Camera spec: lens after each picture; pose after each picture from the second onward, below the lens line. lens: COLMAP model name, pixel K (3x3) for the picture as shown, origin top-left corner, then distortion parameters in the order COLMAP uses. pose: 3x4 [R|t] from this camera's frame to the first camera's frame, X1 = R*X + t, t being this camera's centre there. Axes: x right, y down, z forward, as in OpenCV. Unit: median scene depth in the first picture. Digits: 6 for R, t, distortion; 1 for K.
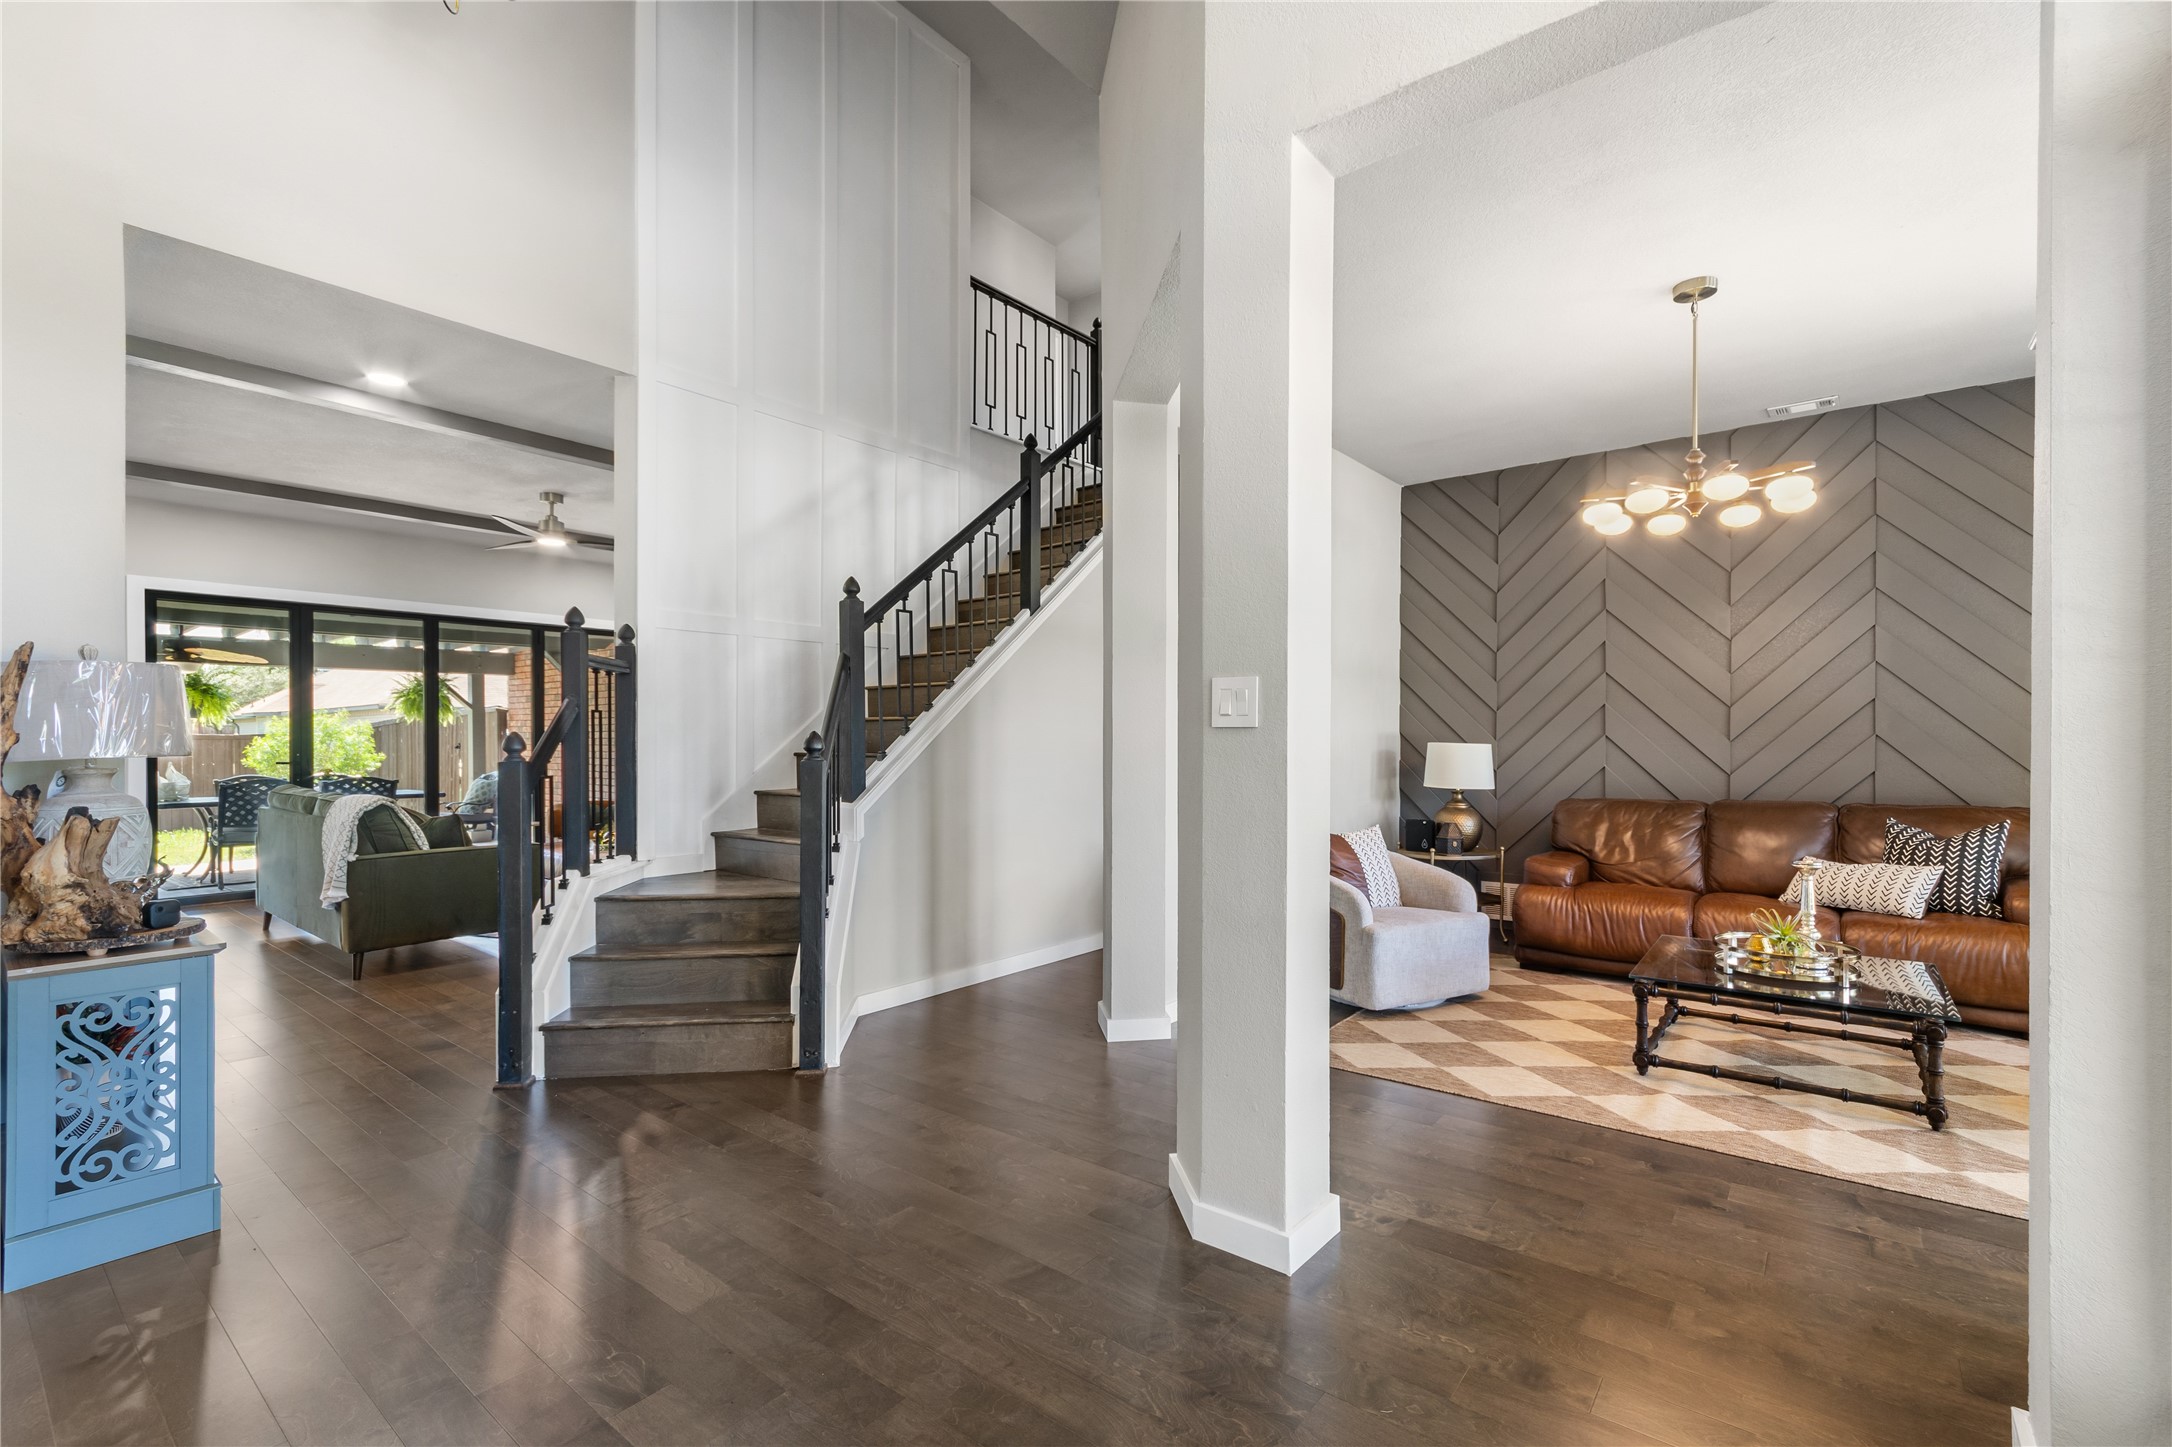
lens RADIAL K [[963.5, 0, 1080.0], [0, 963.5, 743.6], [0, 0, 1]] dist [0.002135, 0.001191]
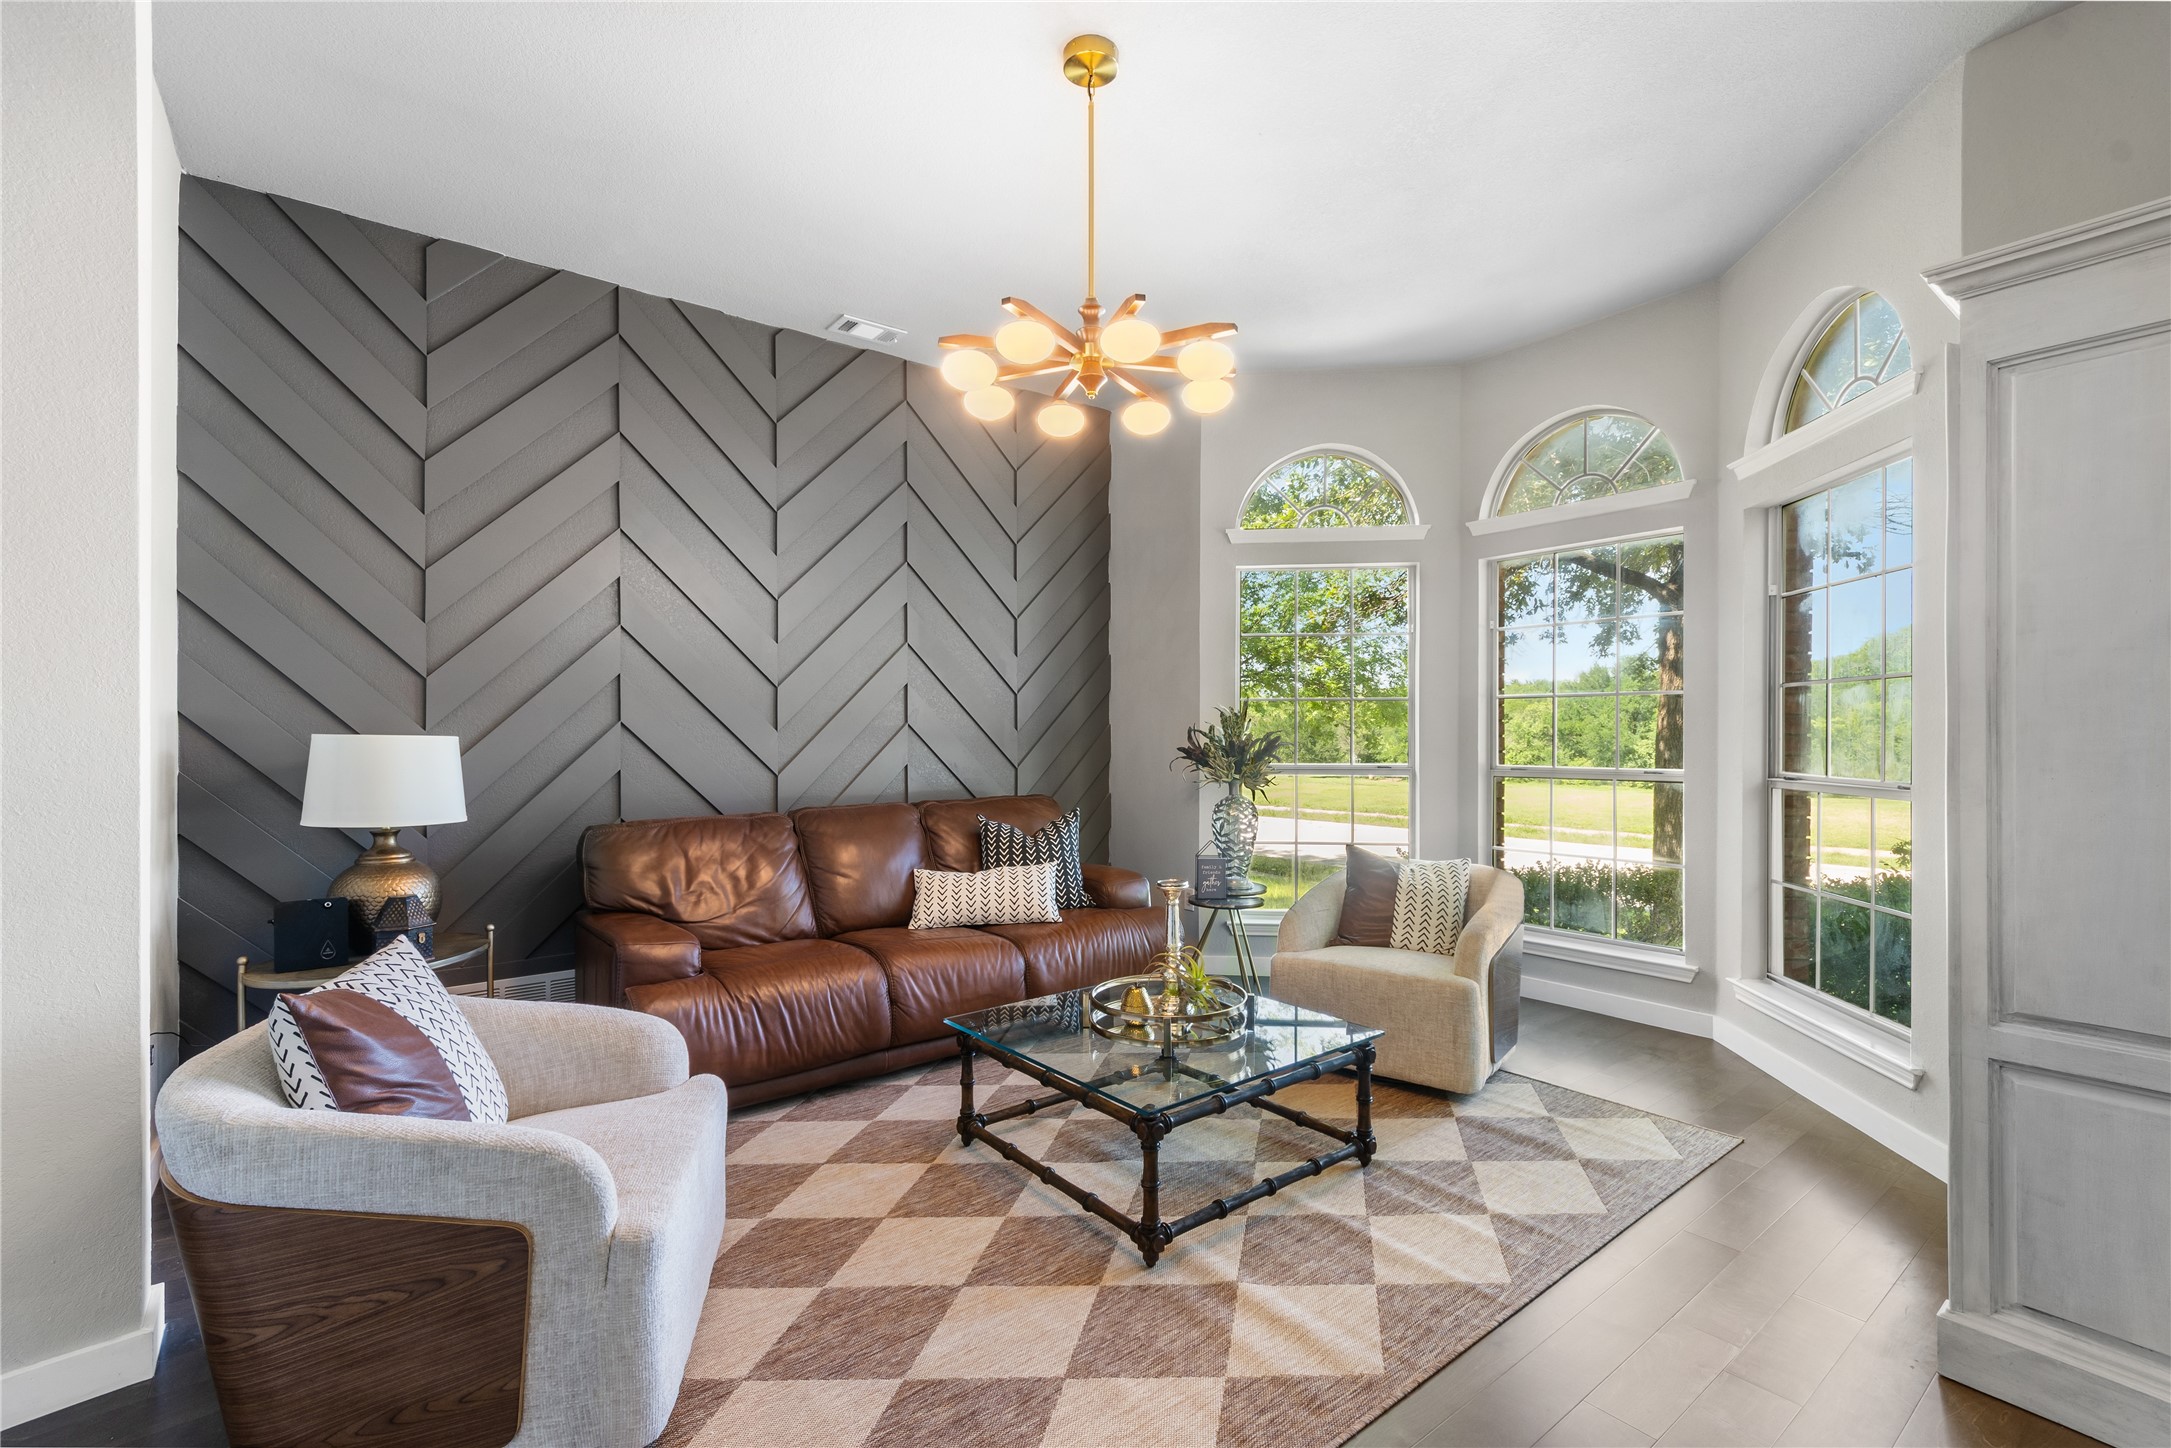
lens RADIAL K [[963.0, 0, 1084.1], [0, 963.0, 730.6], [0, 0, 1]] dist [0.002135, 0.001191]
pose [[0.236156, -0.001133, 0.971714, -0.012933], [0.006455, 0.999979, -0.000403, -0.000607], [-0.971694, 0.006367, 0.236159, 0.546199]]
